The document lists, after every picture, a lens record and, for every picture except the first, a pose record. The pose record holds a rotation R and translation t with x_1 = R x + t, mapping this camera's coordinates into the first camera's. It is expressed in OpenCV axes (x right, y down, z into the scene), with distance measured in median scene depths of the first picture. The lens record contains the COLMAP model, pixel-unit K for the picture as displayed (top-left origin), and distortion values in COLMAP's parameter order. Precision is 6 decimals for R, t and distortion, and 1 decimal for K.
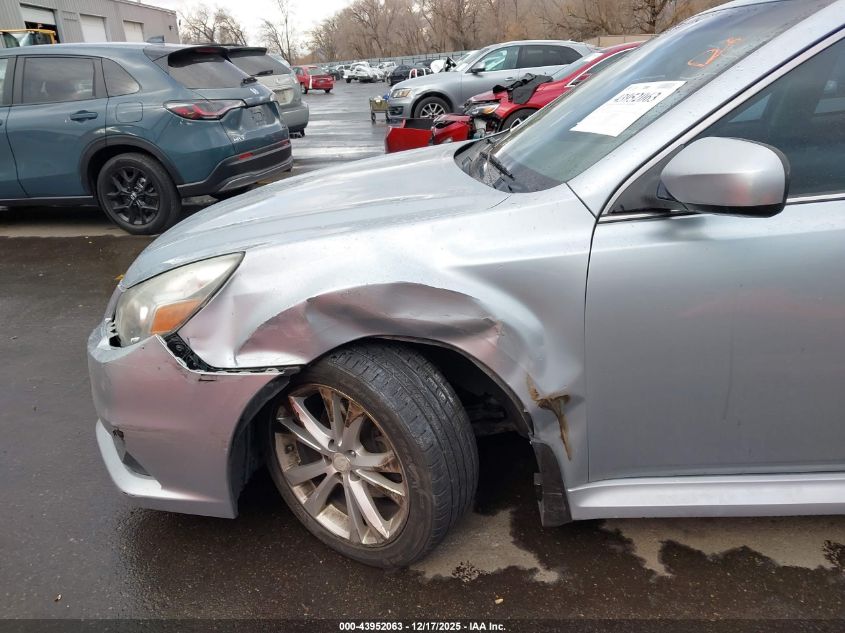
lens RADIAL K [[653.1, 0, 422.5], [0, 653.1, 316.5], [0, 0, 1]] dist [0.012310, 0.006723]
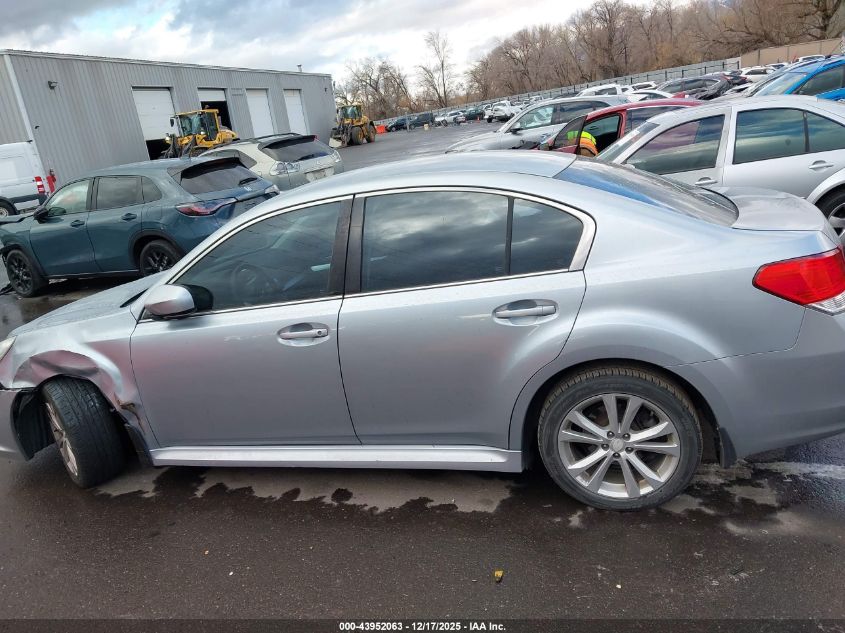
lens RADIAL K [[645.2, 0, 422.5], [0, 645.2, 316.5], [0, 0, 1]] dist [0.023733, 0.007449]
pose [[0.971436, -0.011148, -0.237041, 0.455326], [0.000314, 0.998955, -0.045696, -0.017855], [0.237302, 0.044317, 0.970424, -0.232452]]
